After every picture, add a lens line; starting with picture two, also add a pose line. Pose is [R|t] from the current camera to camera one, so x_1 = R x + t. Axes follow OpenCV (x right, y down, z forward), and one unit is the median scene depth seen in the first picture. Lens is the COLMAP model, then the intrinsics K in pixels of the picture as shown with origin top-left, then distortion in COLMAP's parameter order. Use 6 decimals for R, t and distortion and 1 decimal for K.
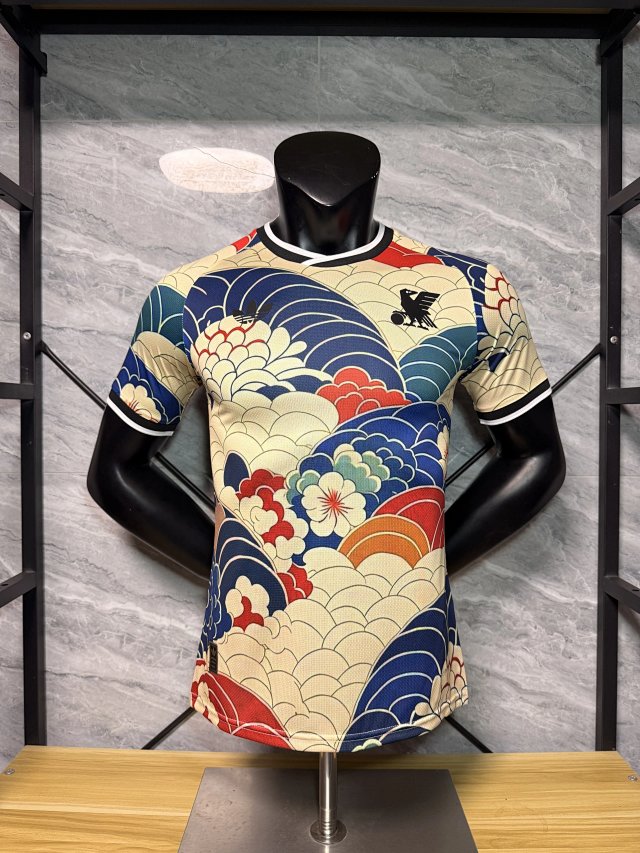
lens RADIAL K [[624.8, 0, 326.1], [0, 624.8, 415.6], [0, 0, 1]] dist [0.040975, -0.000193]
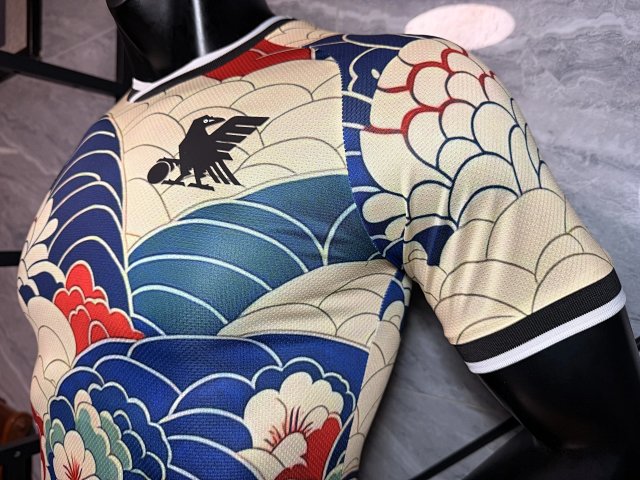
lens RADIAL K [[468.8, 0, 320.0], [0, 468.8, 240.0], [0, 0, 1]] dist [0.040975, -0.000193]
pose [[0.795975, 0.011555, -0.605219, 0.456560], [-0.021776, 0.999717, -0.009553, -0.093079], [0.604938, 0.020784, 0.796001, 0.737919]]
